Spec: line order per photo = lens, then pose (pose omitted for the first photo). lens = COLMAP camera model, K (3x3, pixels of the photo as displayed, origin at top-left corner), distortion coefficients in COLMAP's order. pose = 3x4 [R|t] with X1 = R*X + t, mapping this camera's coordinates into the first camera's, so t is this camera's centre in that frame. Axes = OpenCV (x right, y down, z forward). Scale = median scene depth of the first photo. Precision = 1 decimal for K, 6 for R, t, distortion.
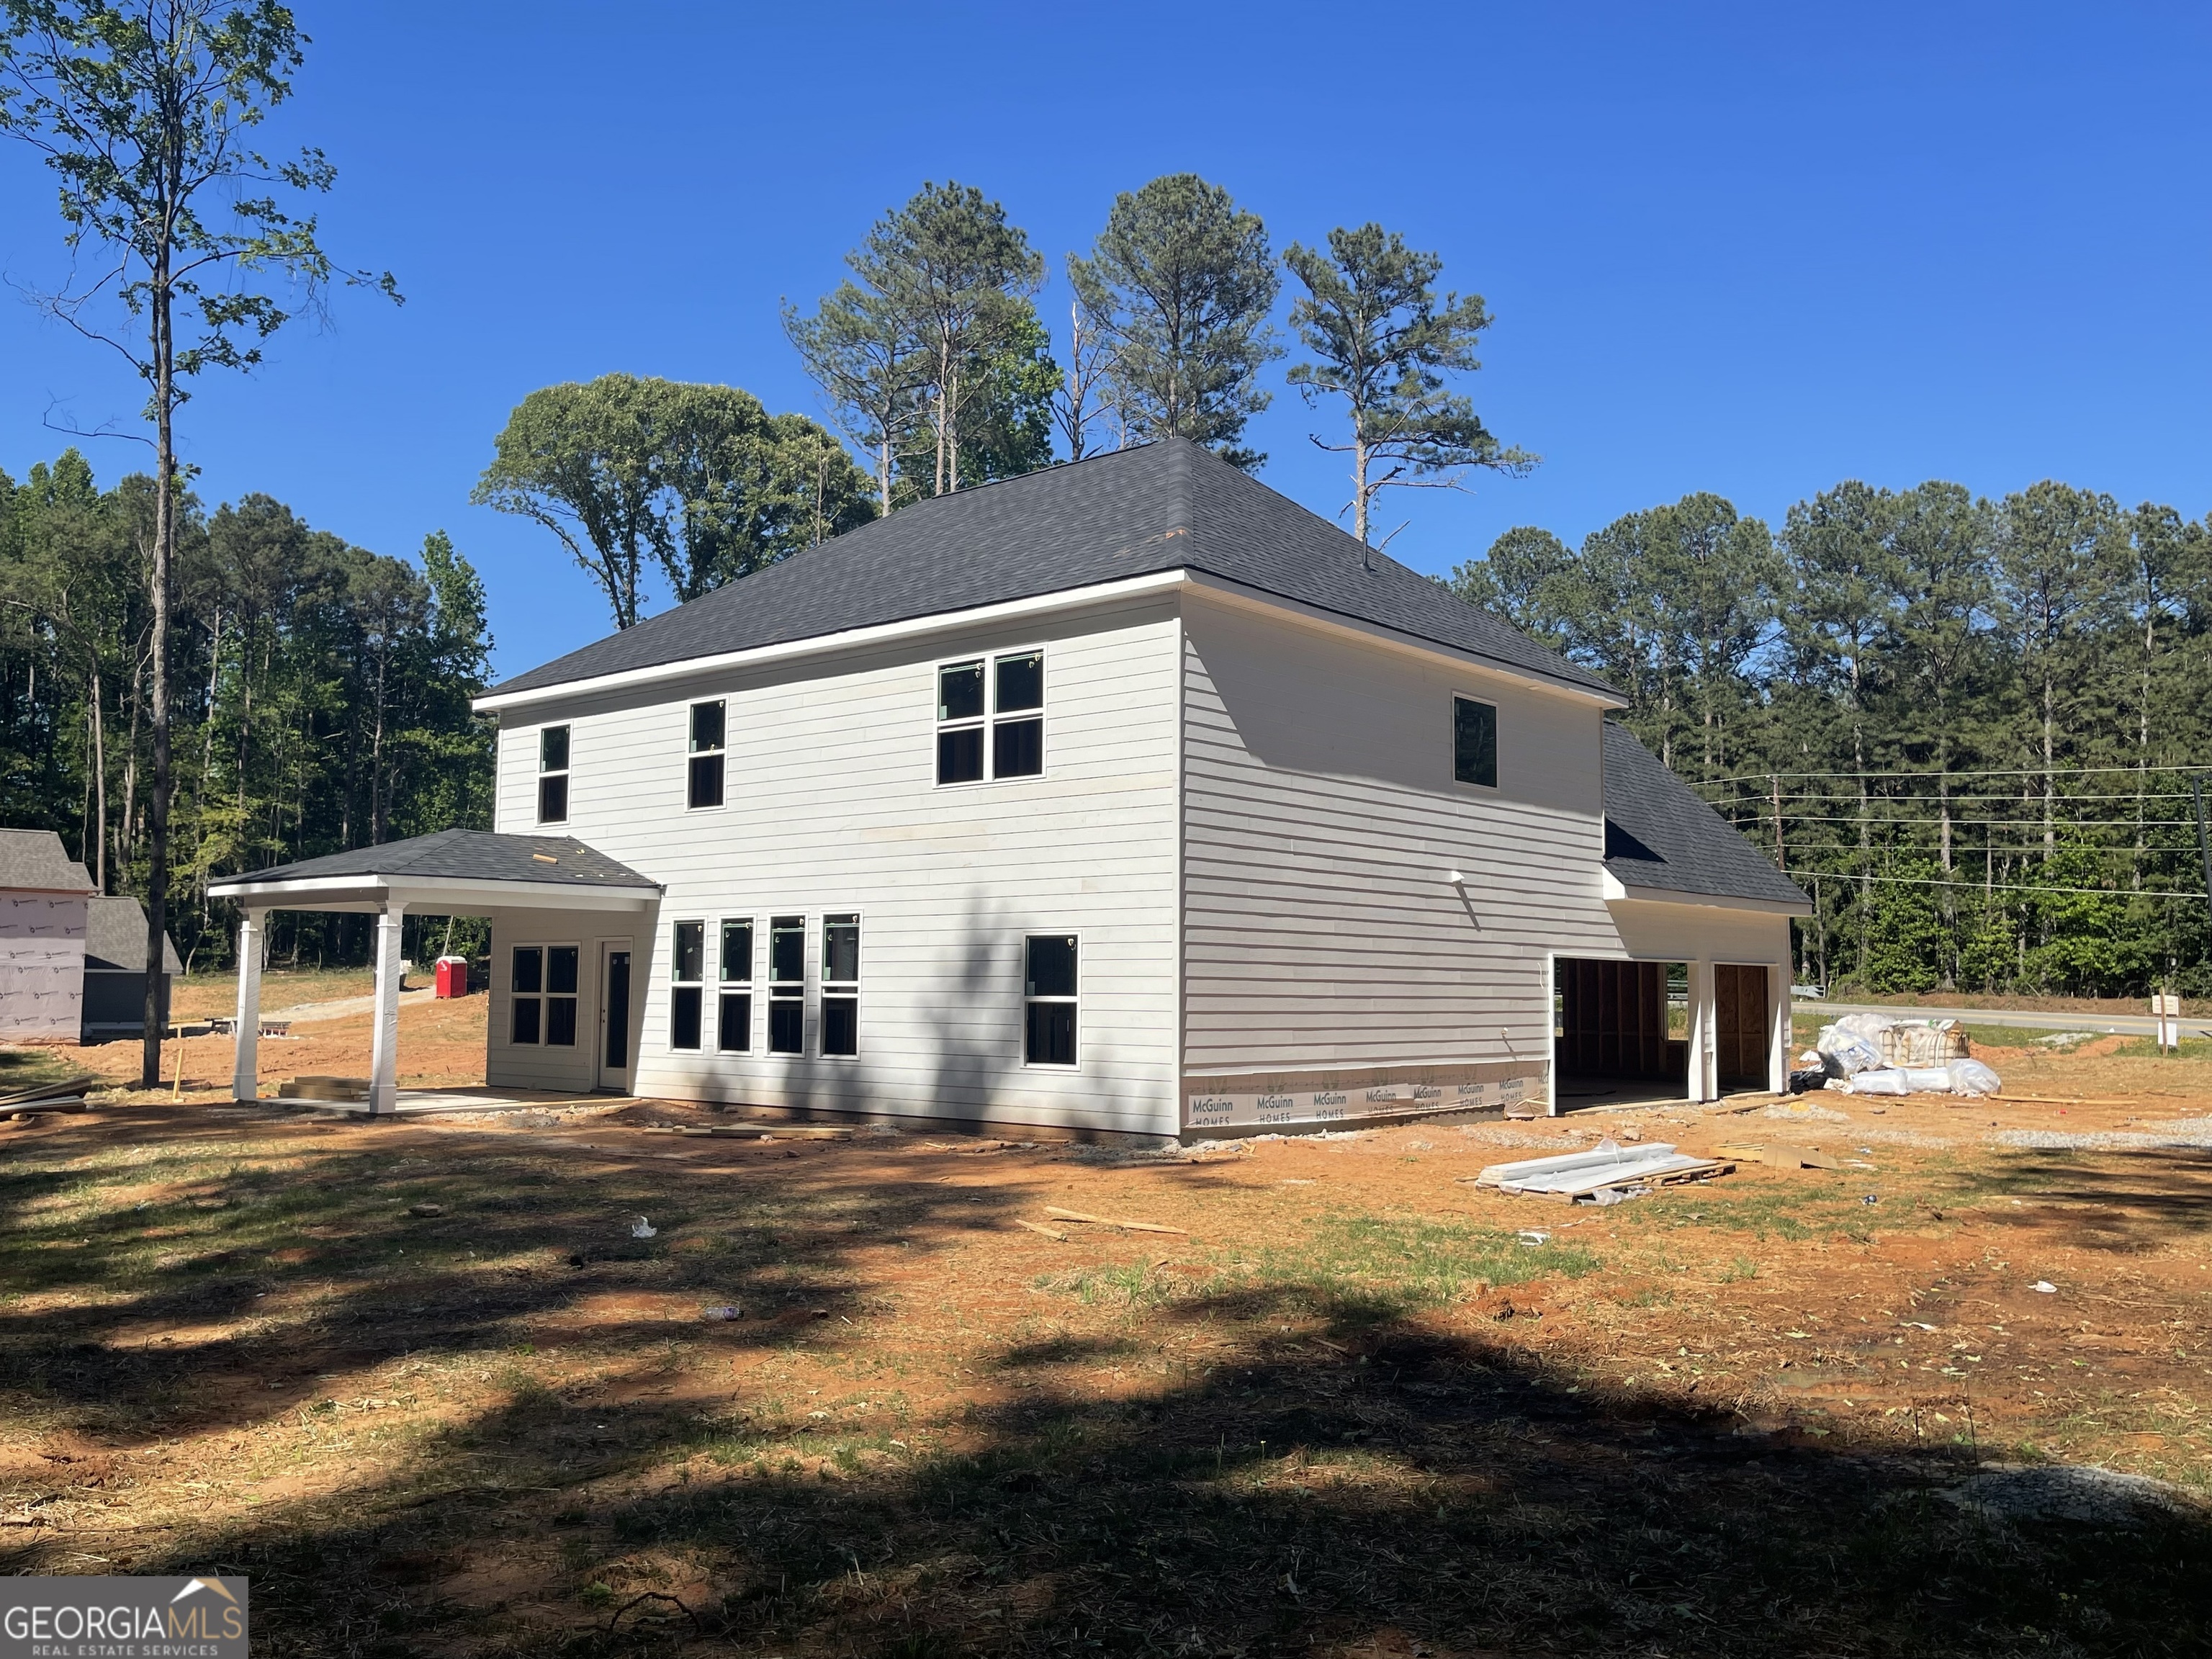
lens RADIAL K [[1777.3, 0, 1102.9], [0, 1777.3, 828.5], [0, 0, 1]] dist [-0.013496, -0.006042]
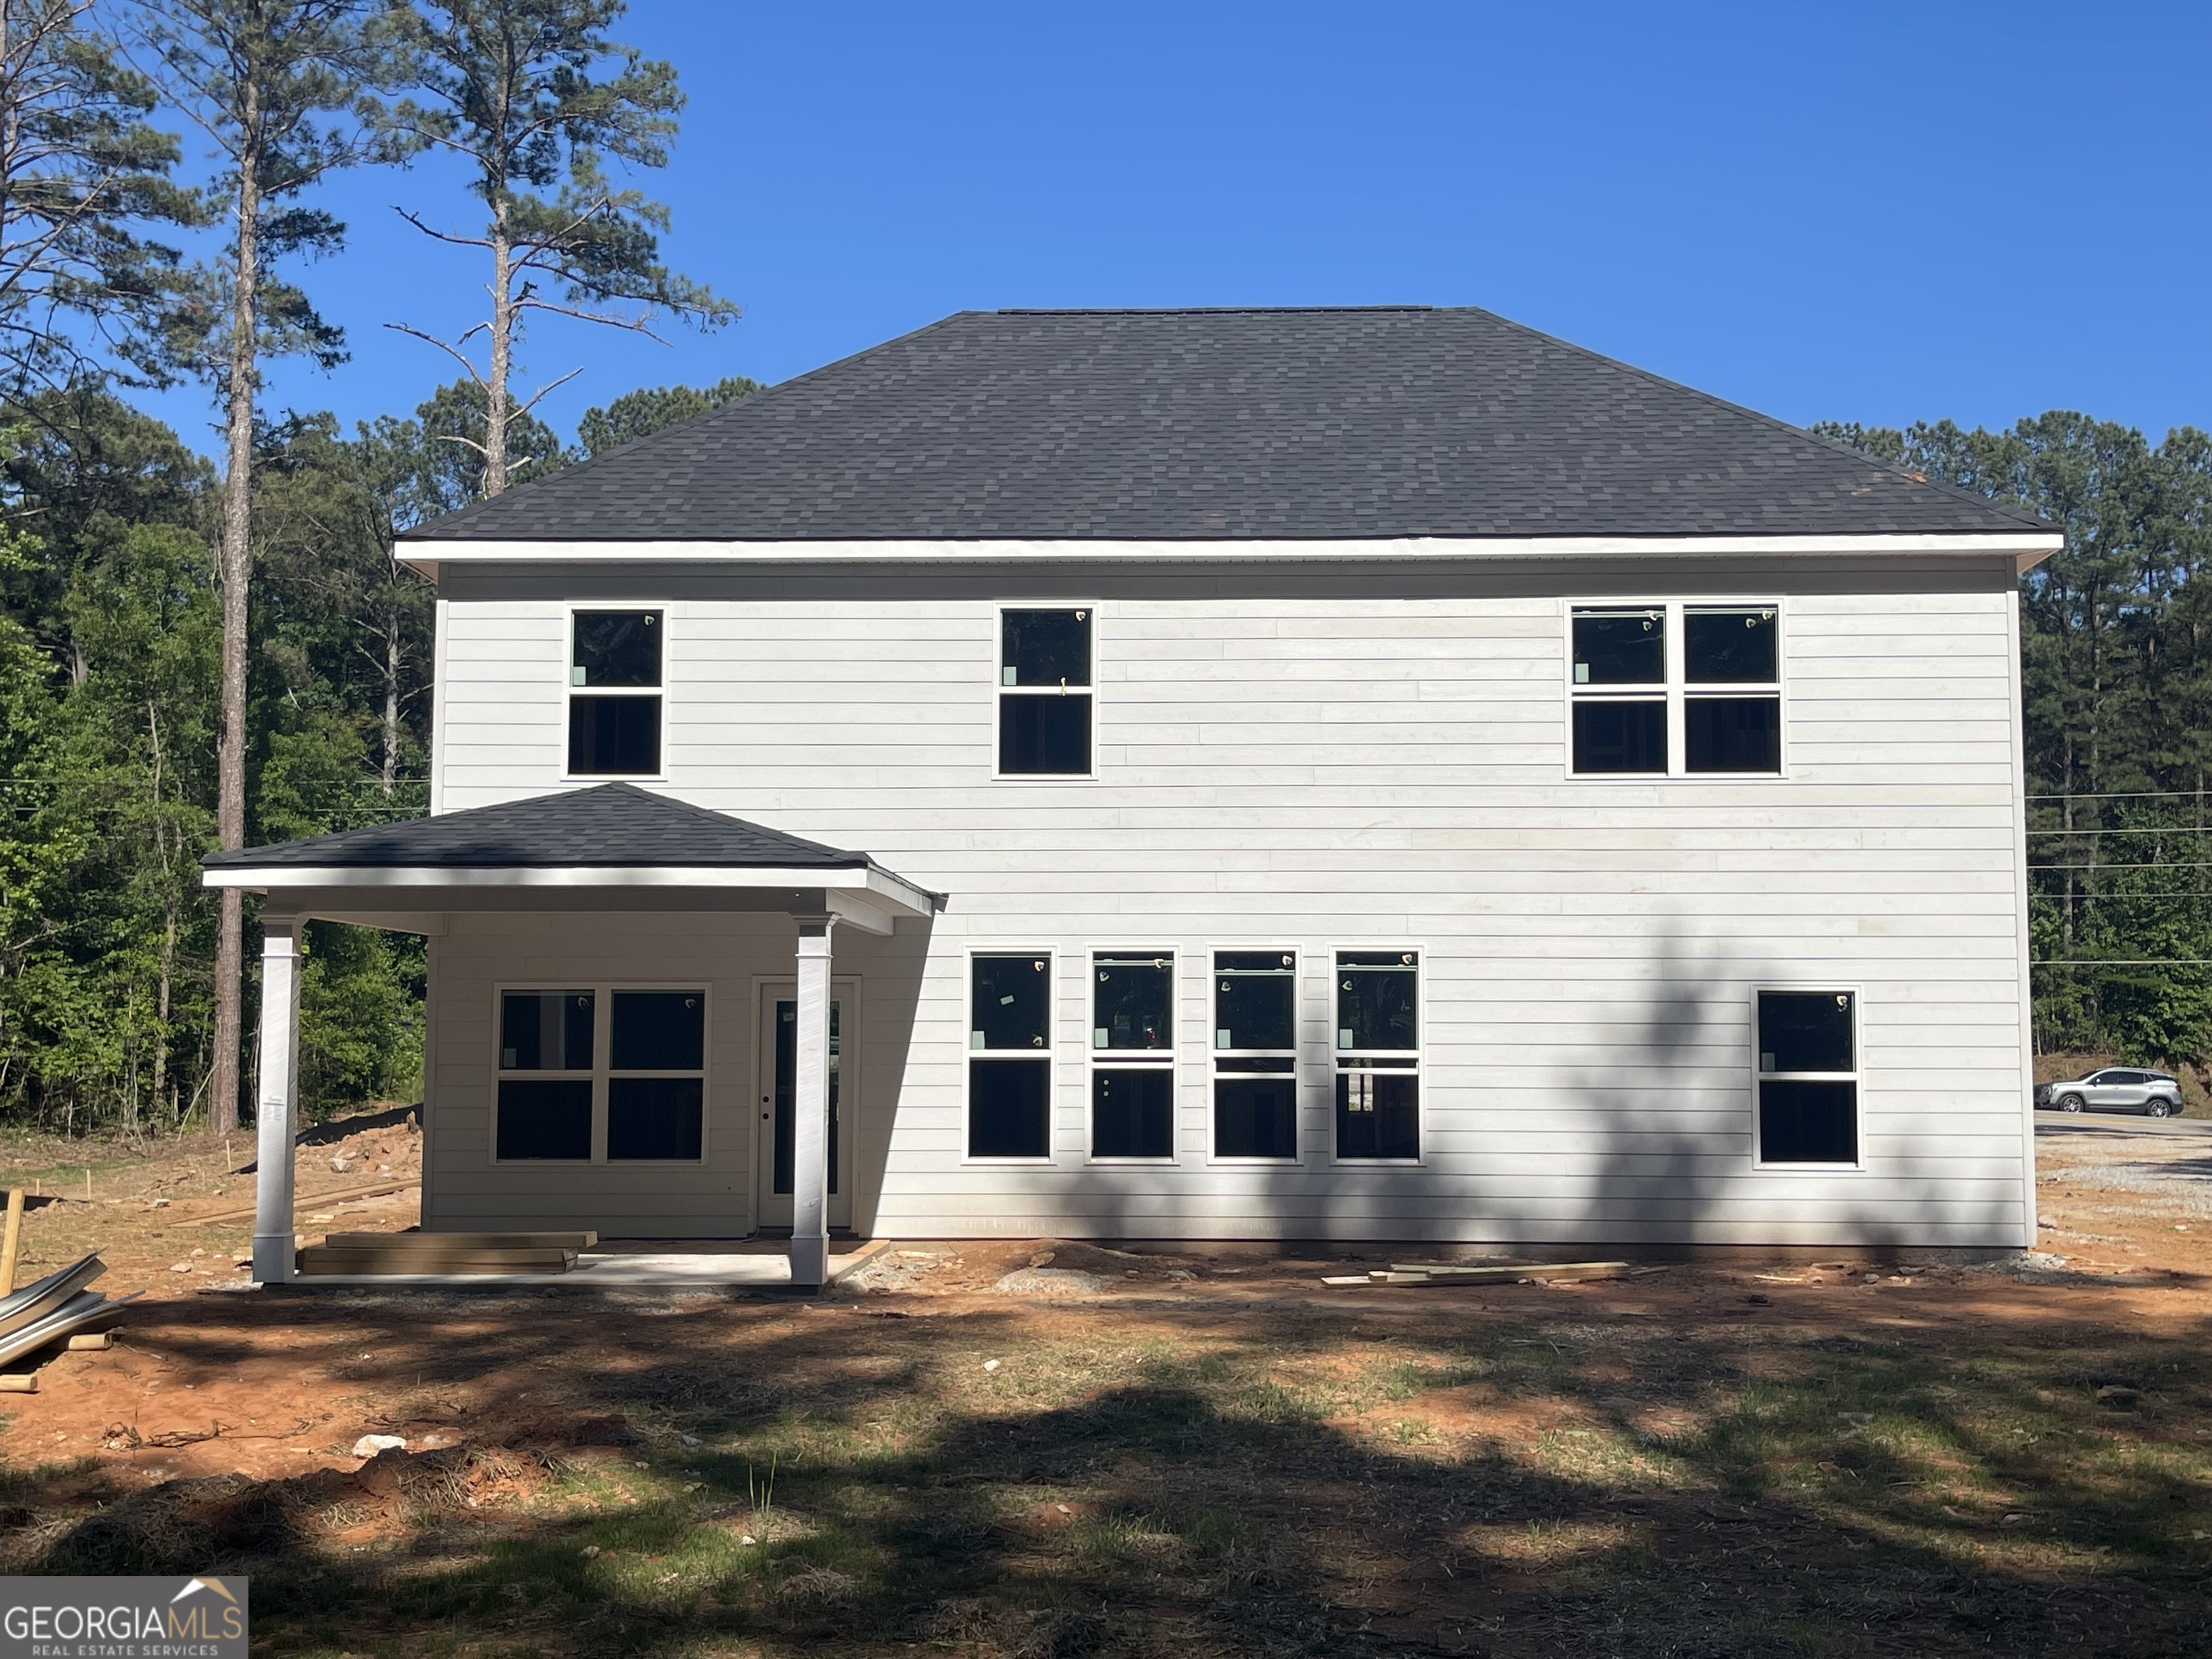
lens RADIAL K [[2448.2, 0, 1104.6], [0, 2448.2, 845.7], [0, 0, 1]] dist [0.075757, 0.000000]
pose [[0.795076, 0.041789, 0.605068, -0.785936], [-0.052633, 0.998614, 0.000192, 0.012797], [-0.604222, -0.031999, 0.796173, 0.310508]]
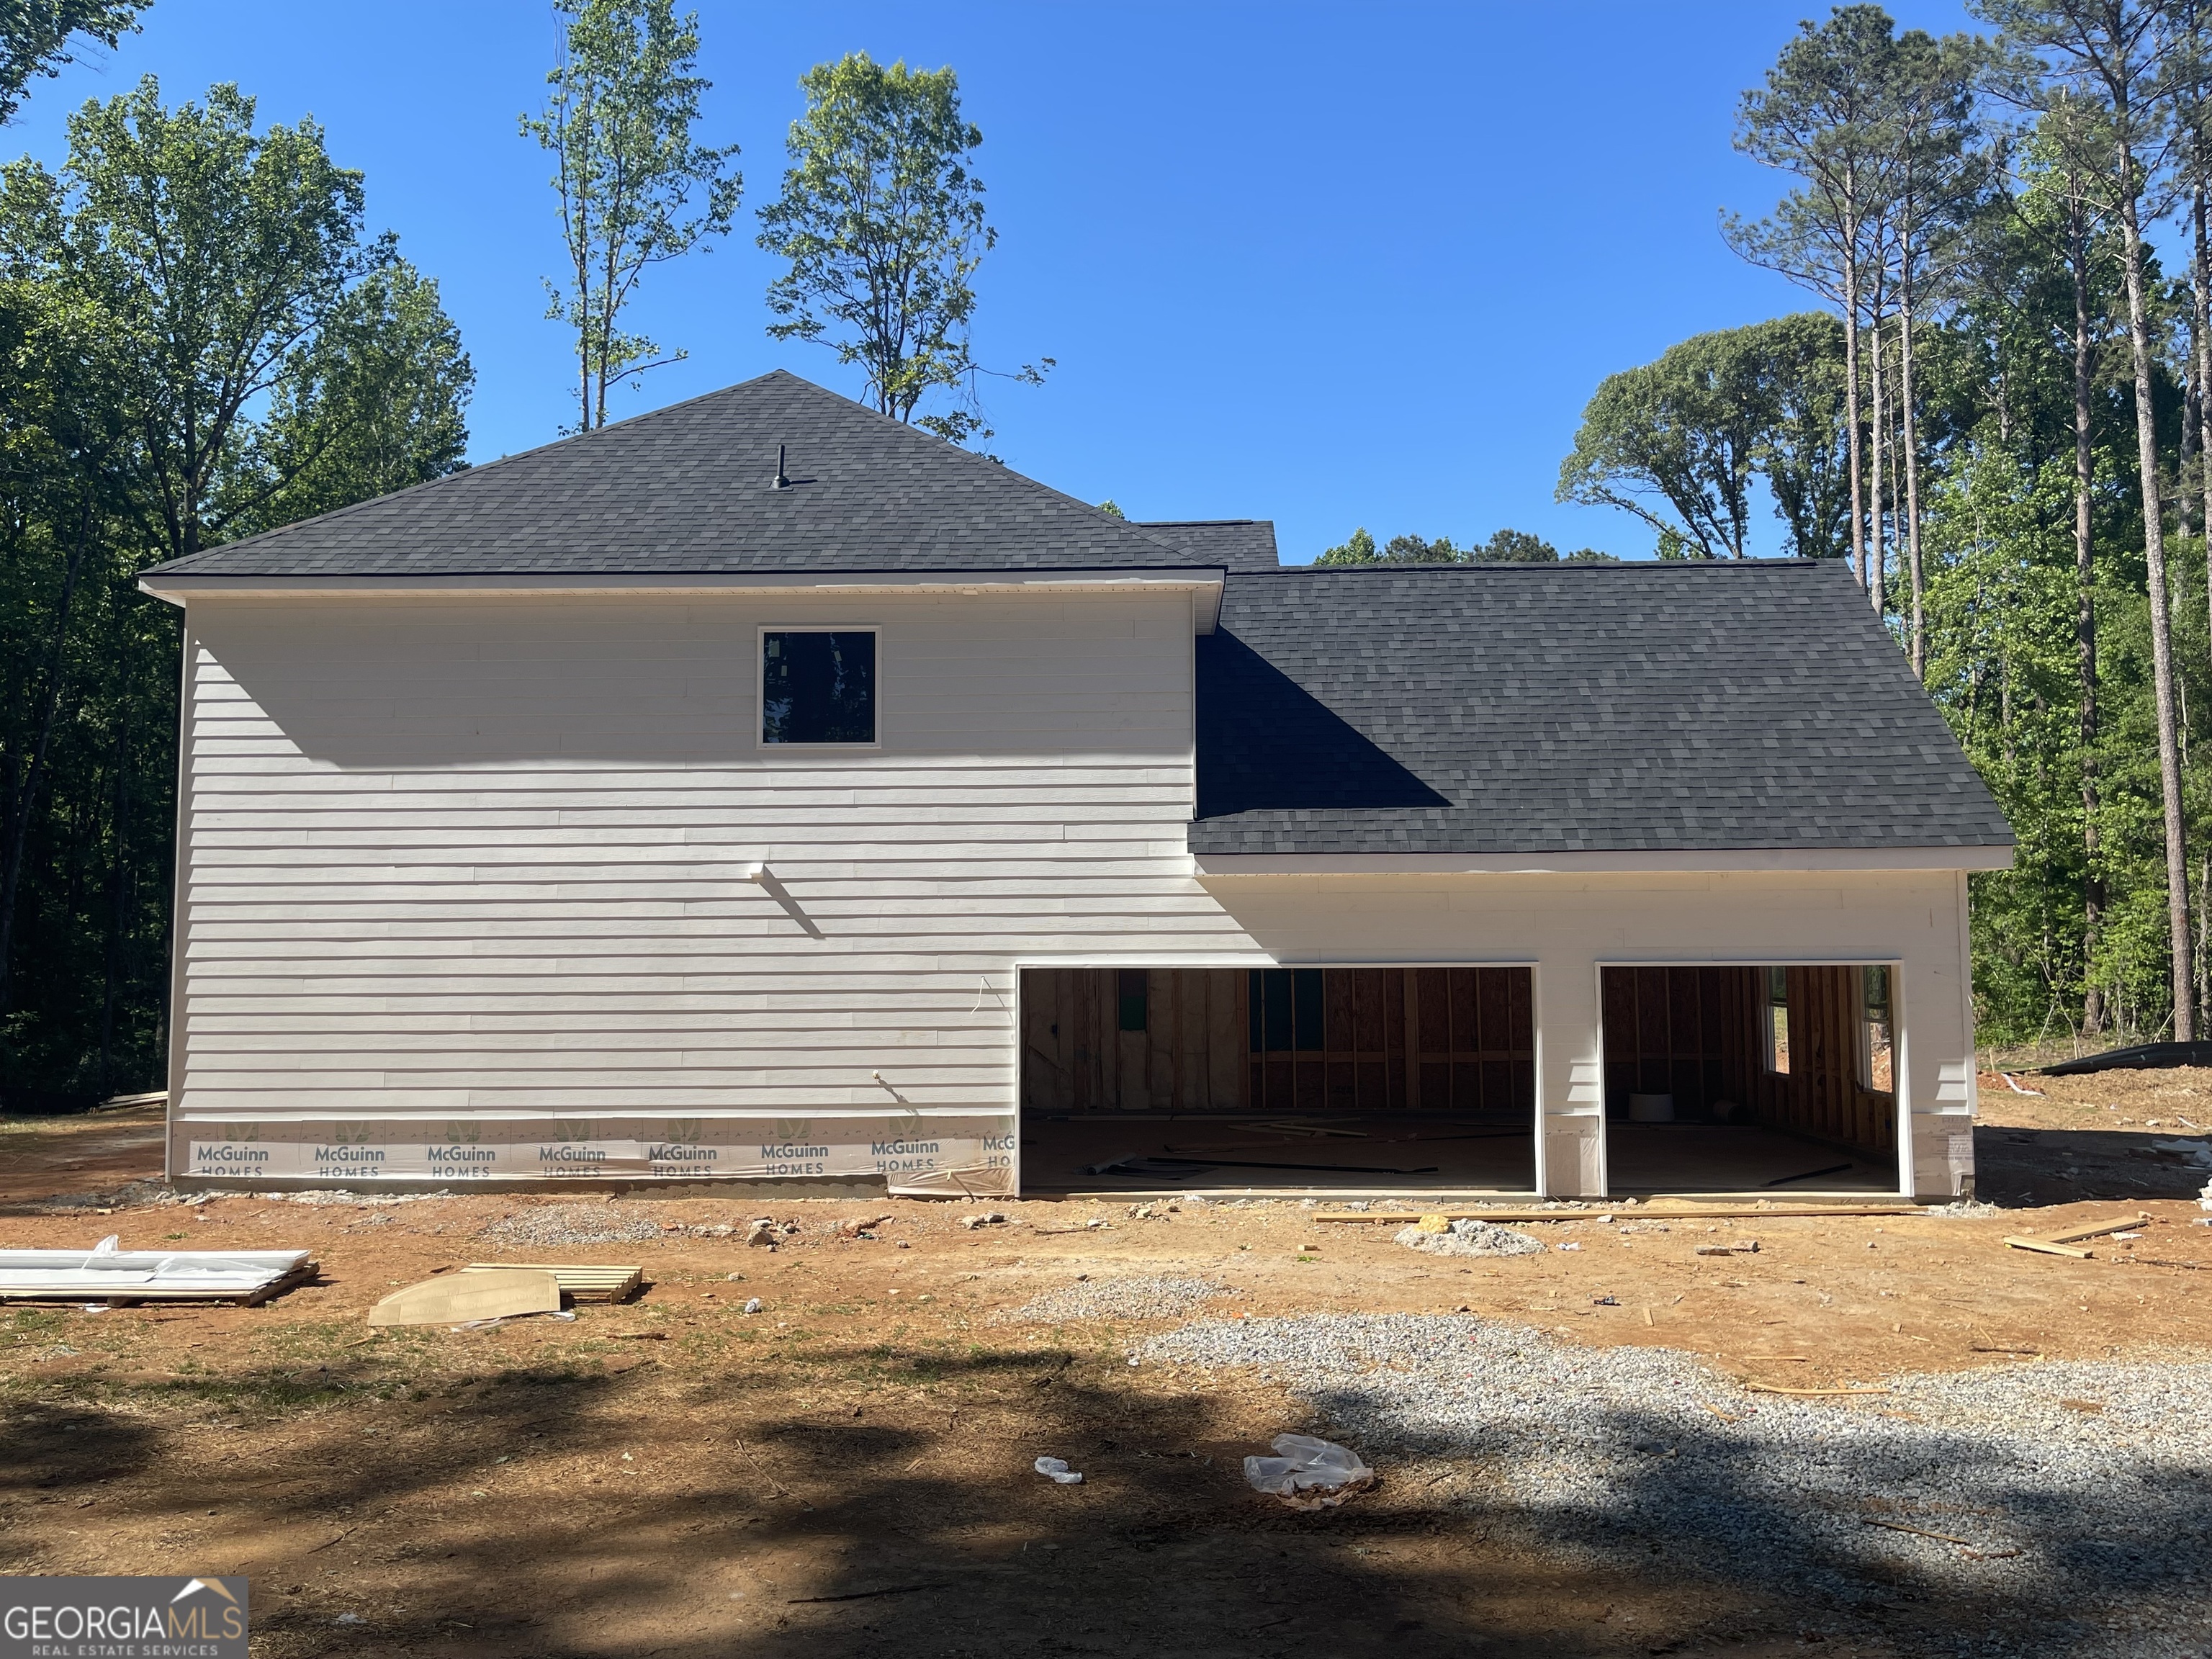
lens RADIAL K [[1693.9, 0, 1110.3], [0, 1693.9, 827.1], [0, 0, 1]] dist [0.039657, -0.032929]
pose [[0.646288, -0.074551, -0.759443, 0.908536], [0.080433, 0.996328, -0.029355, 0.045265], [0.758843, -0.042113, 0.649911, 0.688357]]
